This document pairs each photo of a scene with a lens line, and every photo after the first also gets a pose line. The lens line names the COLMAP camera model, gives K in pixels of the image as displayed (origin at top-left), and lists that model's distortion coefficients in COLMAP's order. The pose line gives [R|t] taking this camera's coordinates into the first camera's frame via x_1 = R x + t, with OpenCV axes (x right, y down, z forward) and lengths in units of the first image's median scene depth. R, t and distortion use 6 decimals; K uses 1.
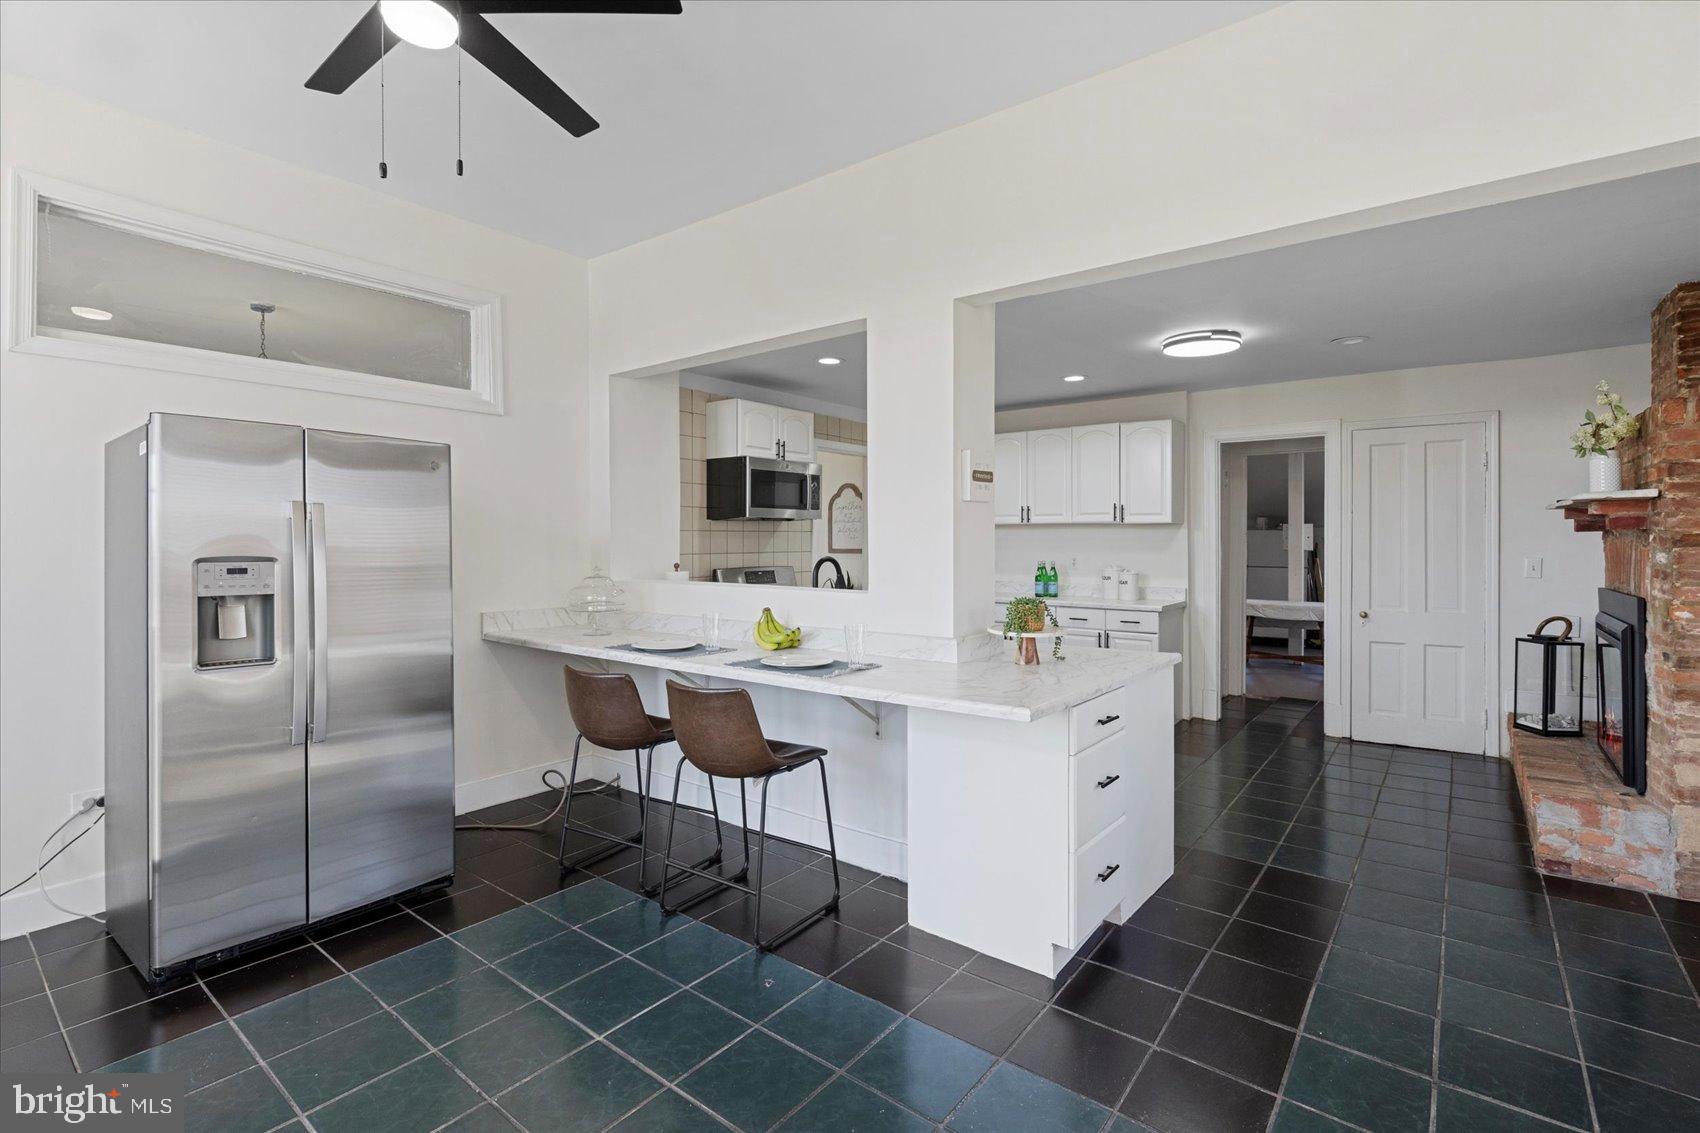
lens RADIAL K [[772.3, 0, 863.8], [0, 772.3, 541.8], [0, 0, 1]] dist [-0.002608, -0.000306]
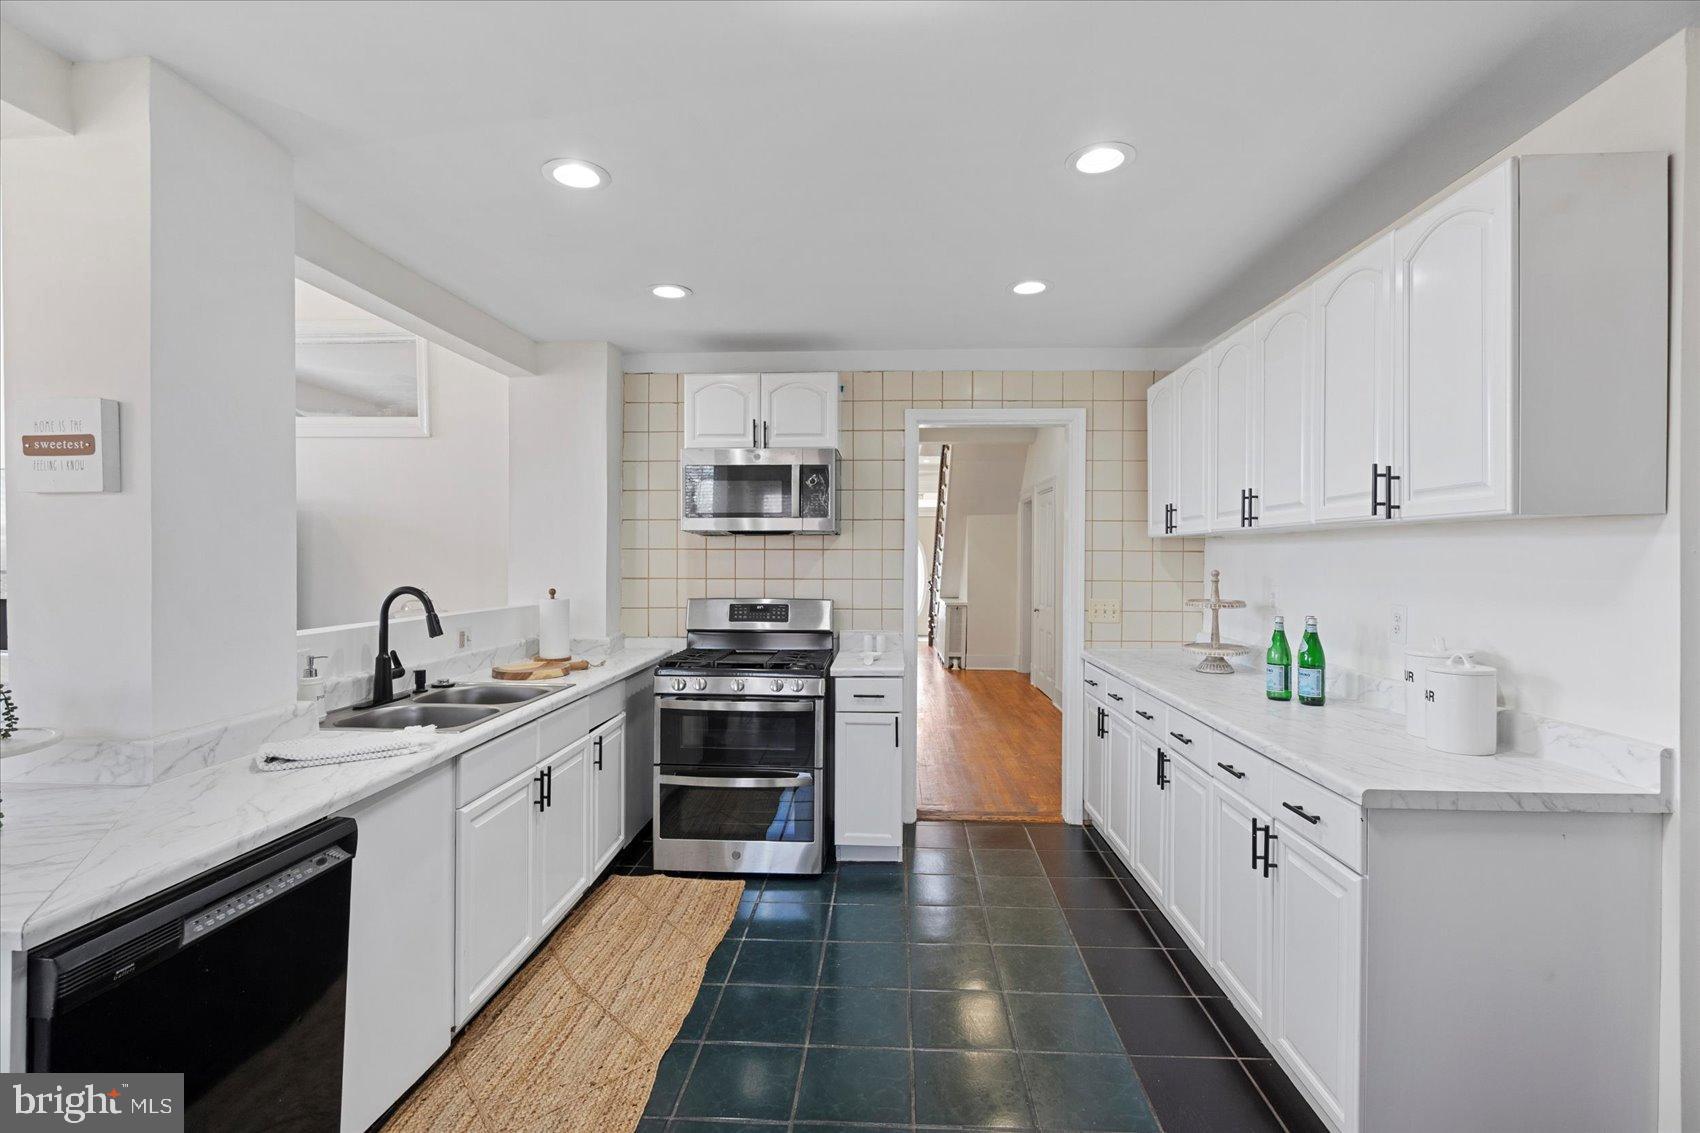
lens RADIAL K [[772.3, 0, 854.6], [0, 772.3, 561.1], [0, 0, 1]] dist [-0.002608, -0.000306]
pose [[0.580962, 0.006726, -0.813903, 0.517550], [-0.004307, 0.999977, 0.005189, -0.007631], [0.813919, 0.000491, 0.580978, 0.660540]]
